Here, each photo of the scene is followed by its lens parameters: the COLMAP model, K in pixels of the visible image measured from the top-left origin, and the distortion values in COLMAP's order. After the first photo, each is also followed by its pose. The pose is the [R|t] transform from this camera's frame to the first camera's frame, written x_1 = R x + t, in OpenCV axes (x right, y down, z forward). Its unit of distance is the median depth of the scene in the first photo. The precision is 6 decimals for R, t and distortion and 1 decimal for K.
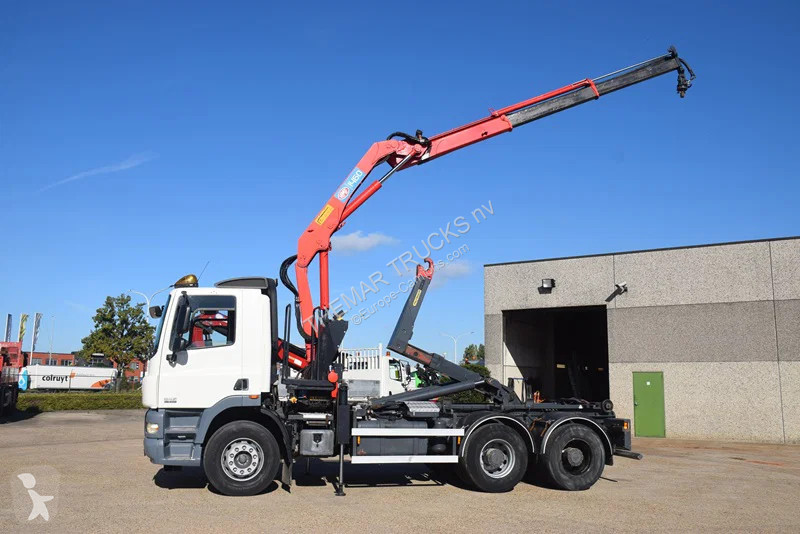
lens RADIAL K [[721.3, 0, 398.1], [0, 721.3, 268.8], [0, 0, 1]] dist [-0.072430, 0.008346]
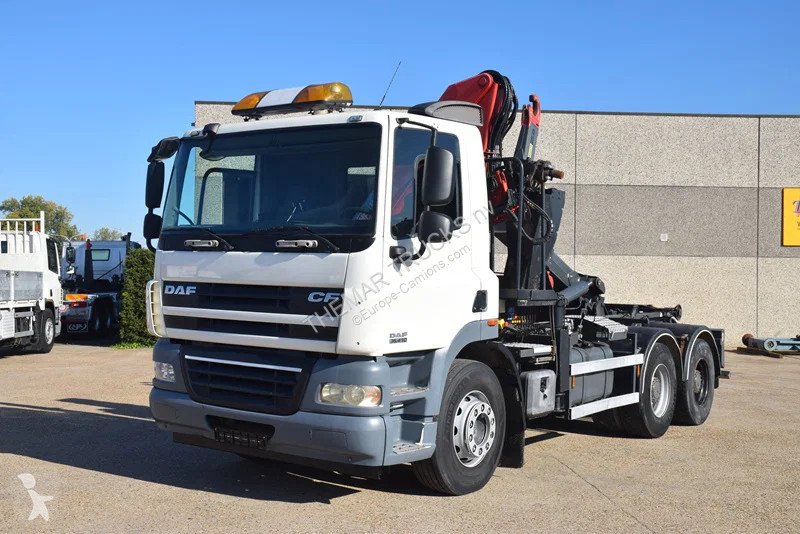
lens RADIAL K [[953.3, 0, 400.7], [0, 953.3, 265.2], [0, 0, 1]] dist [0.050219, 0.018312]
pose [[0.781356, -0.002337, 0.624081, -0.670691], [-0.097129, 0.987353, 0.125304, 0.045783], [-0.616481, -0.158523, 0.771247, 0.449117]]
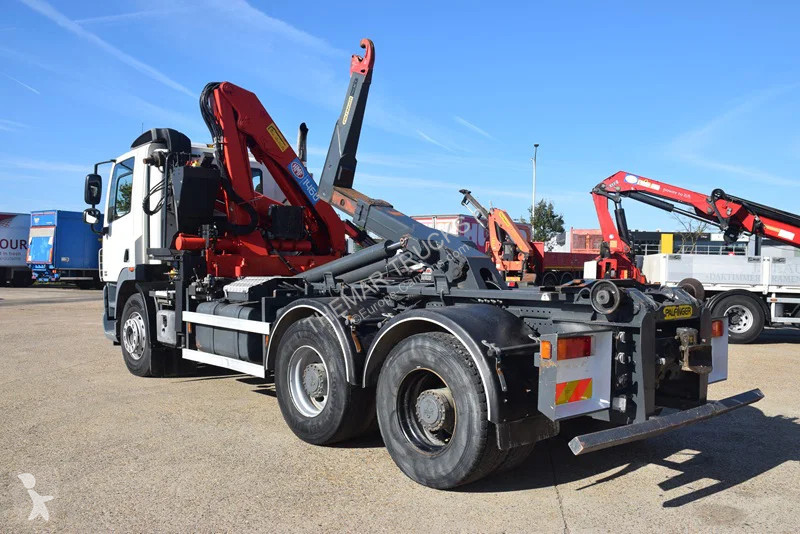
lens RADIAL K [[721.3, 0, 398.1], [0, 721.3, 268.8], [0, 0, 1]] dist [-0.072430, 0.008346]
pose [[0.436437, -0.007413, -0.899704, 0.663680], [0.139430, 0.988443, 0.059492, 0.160301], [0.888866, -0.151411, 0.432427, 0.853702]]
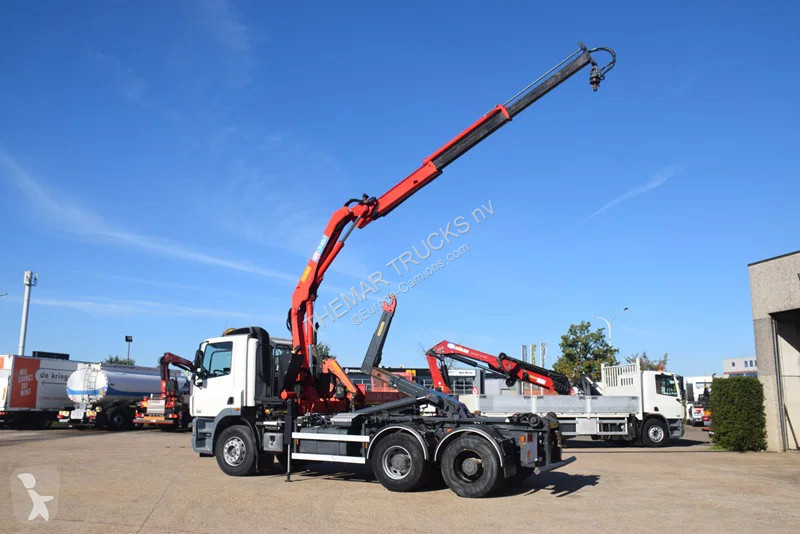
lens RADIAL K [[699.1, 0, 379.6], [0, 699.1, 268.2], [0, 0, 1]] dist [-0.085739, 0.002857]
pose [[0.711968, -0.139760, -0.688164, 0.963273], [0.115955, 0.989939, -0.081083, 0.038783], [0.692572, -0.022067, 0.721011, 0.168269]]
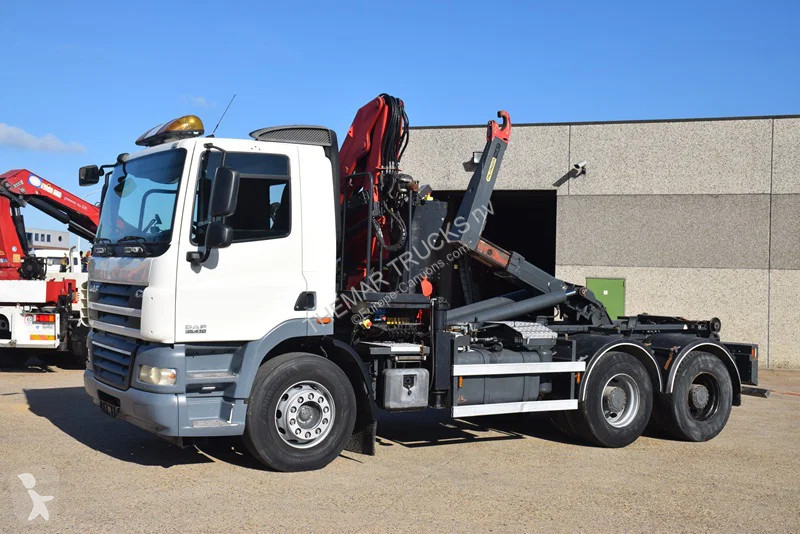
lens RADIAL K [[932.8, 0, 400.9], [0, 932.8, 266.6], [0, 0, 1]] dist [0.006542, 0.309994]
pose [[0.954741, 0.011861, 0.297203, -0.353568], [-0.055718, 0.988648, 0.139535, 0.014293], [-0.292174, -0.149780, 0.944564, 0.207876]]
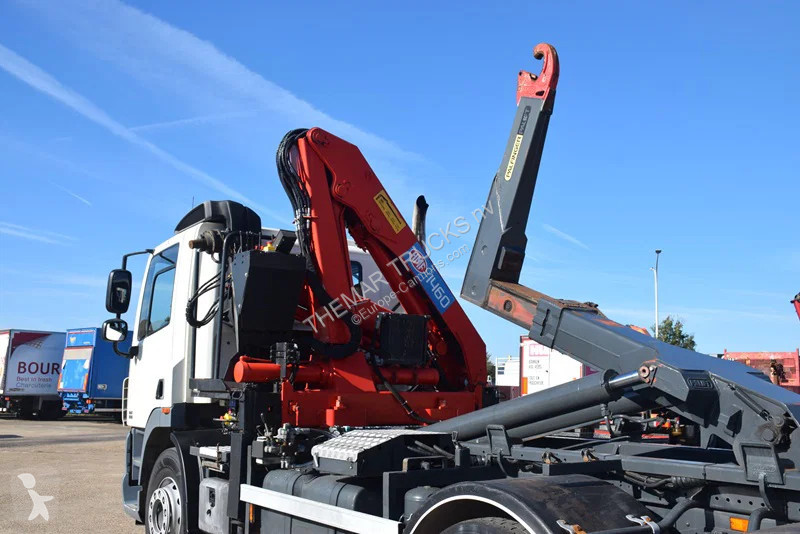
lens RADIAL K [[816.9, 0, 400.1], [0, 816.9, 266.9], [0, 0, 1]] dist [-0.089502, 0.378740]
pose [[0.343845, -0.153670, -0.926367, 0.441757], [0.137608, 0.984114, -0.112173, 0.153520], [0.928889, -0.088905, 0.359529, 0.888661]]
